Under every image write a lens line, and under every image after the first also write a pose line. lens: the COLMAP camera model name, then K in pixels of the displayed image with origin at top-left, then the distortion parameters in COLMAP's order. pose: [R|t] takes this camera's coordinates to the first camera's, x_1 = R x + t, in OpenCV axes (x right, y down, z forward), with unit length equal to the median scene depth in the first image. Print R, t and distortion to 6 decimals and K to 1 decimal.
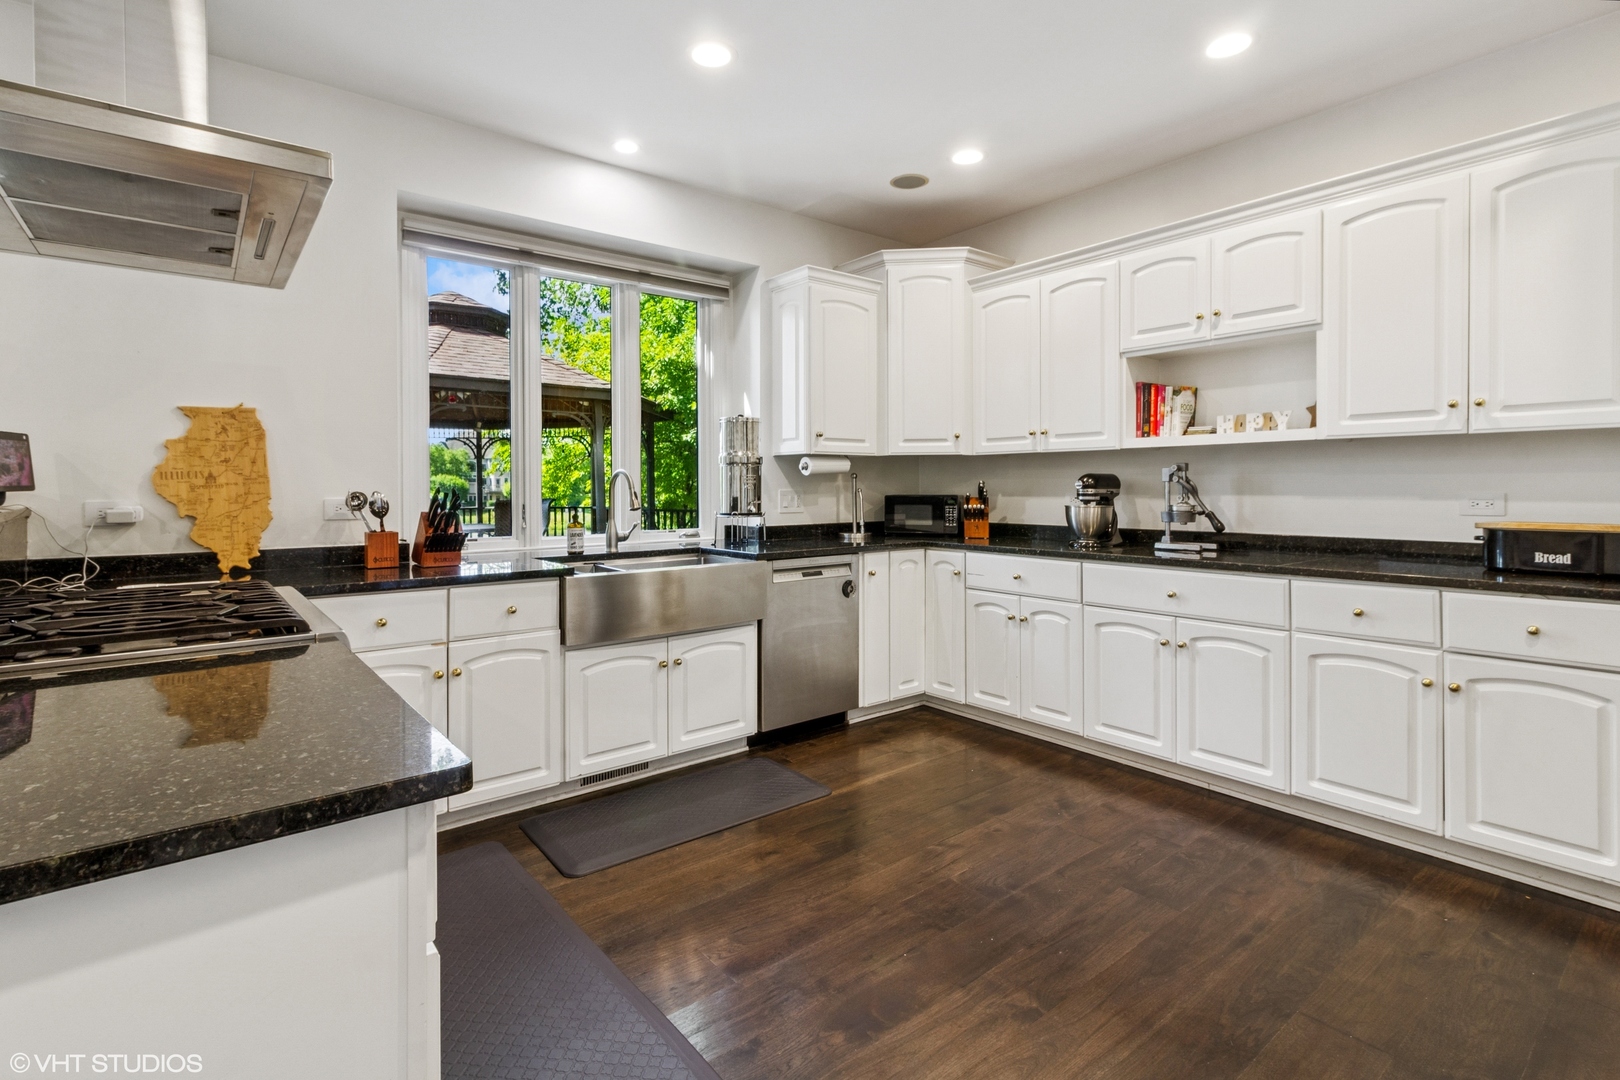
lens RADIAL K [[764.5, 0, 802.7], [0, 764.5, 503.8], [0, 0, 1]] dist [0.000272, 0.000065]
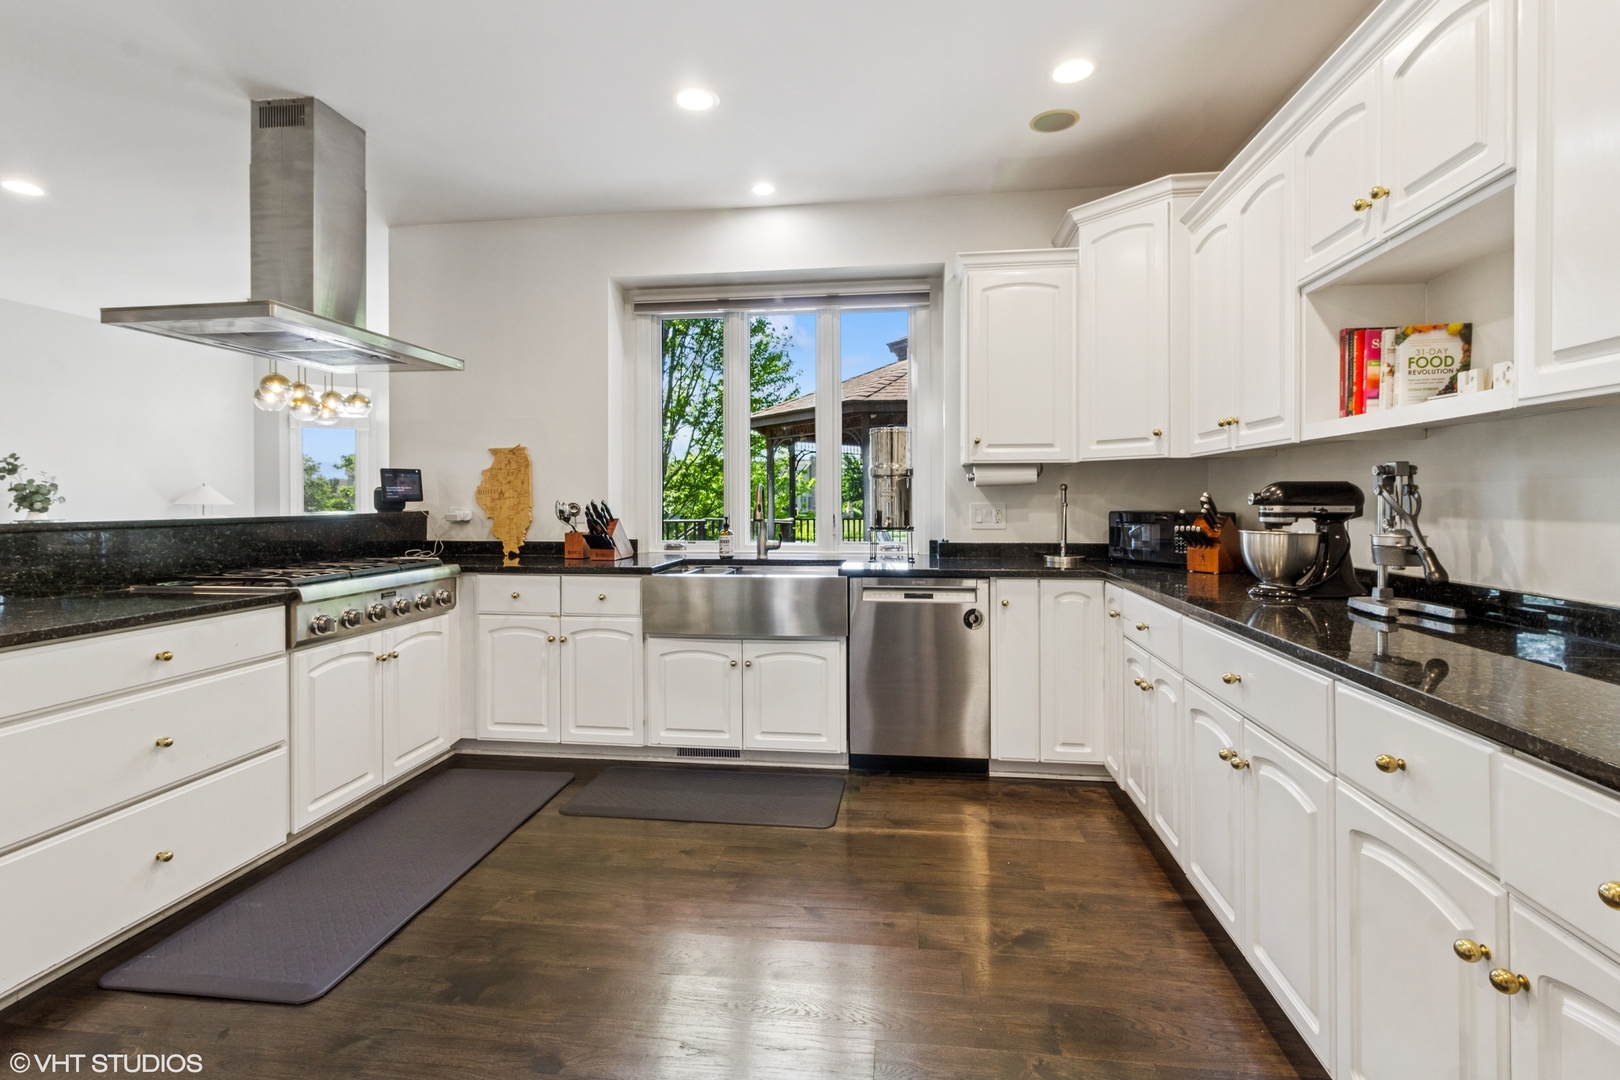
lens RADIAL K [[759.2, 0, 815.8], [0, 759.2, 514.2], [0, 0, 1]] dist [0.001912, 0.000069]
pose [[0.700056, 0.016859, -0.713889, 0.605808], [-0.017218, 0.999829, 0.006728, -0.010421], [0.713881, 0.007582, 0.700226, 0.296333]]
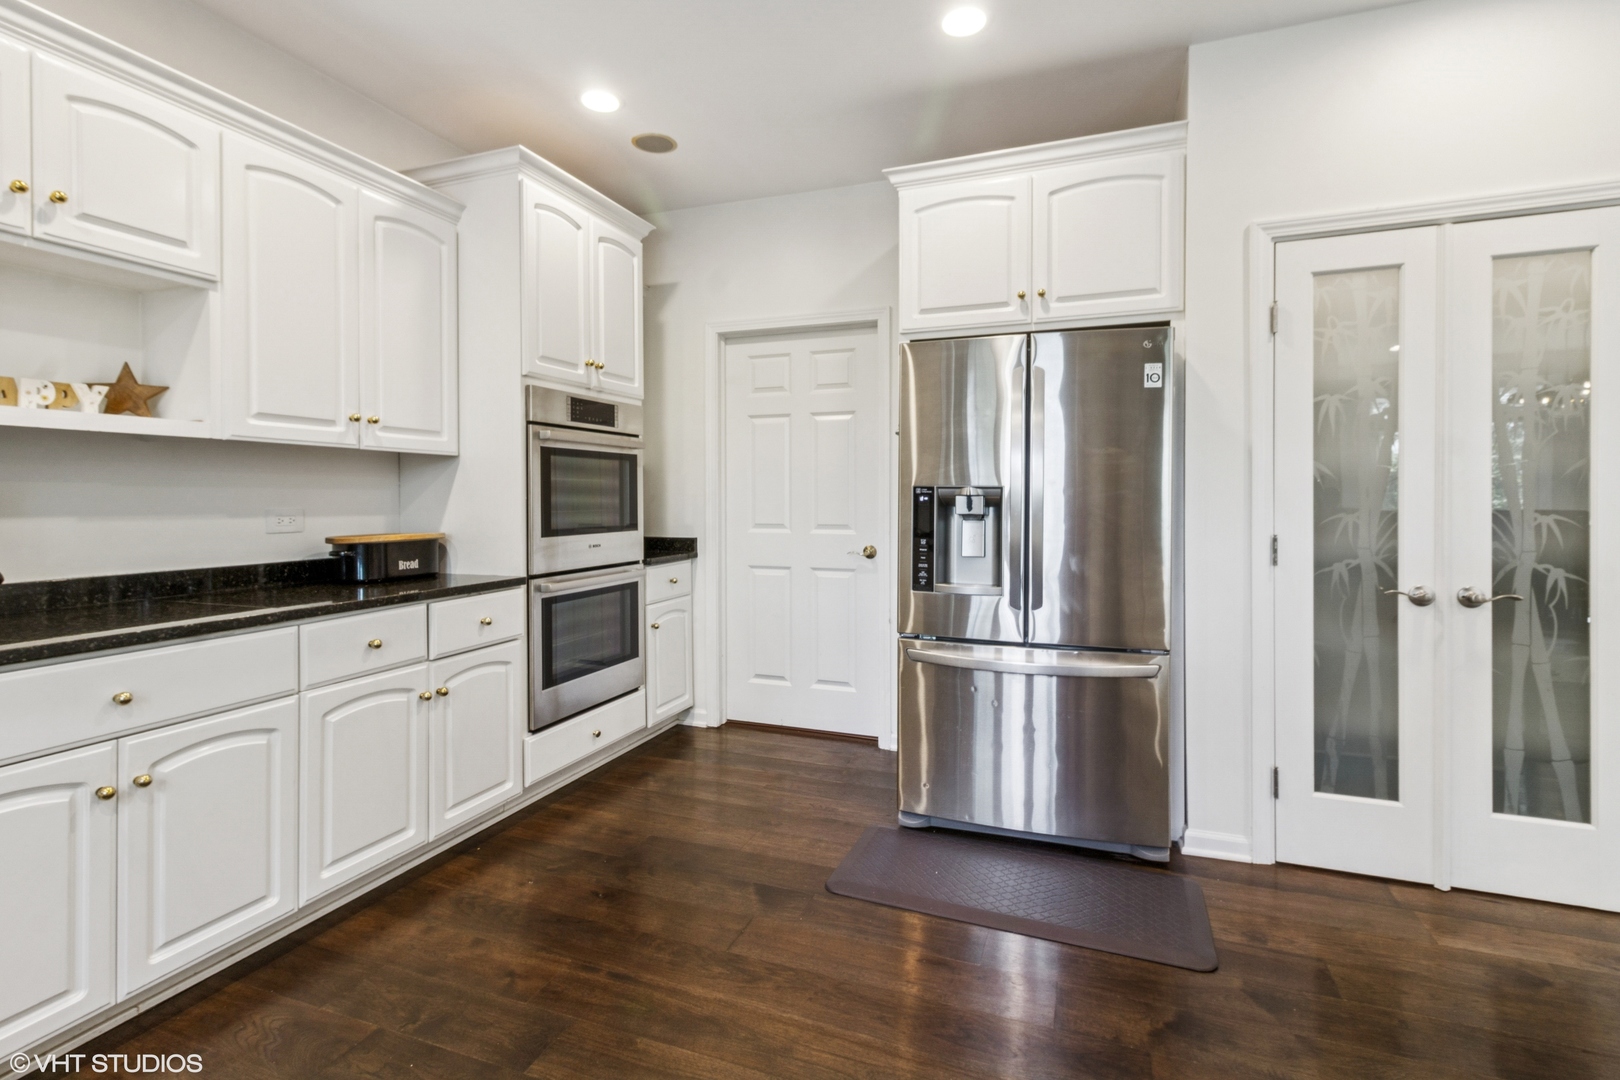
lens RADIAL K [[764.5, 0, 802.7], [0, 764.5, 503.8], [0, 0, 1]] dist [0.000272, 0.000065]
pose [[-0.508670, -0.001731, 0.860960, -0.212846], [0.021882, 0.999649, 0.014938, -0.016696], [-0.860683, 0.026438, -0.508454, 0.757603]]
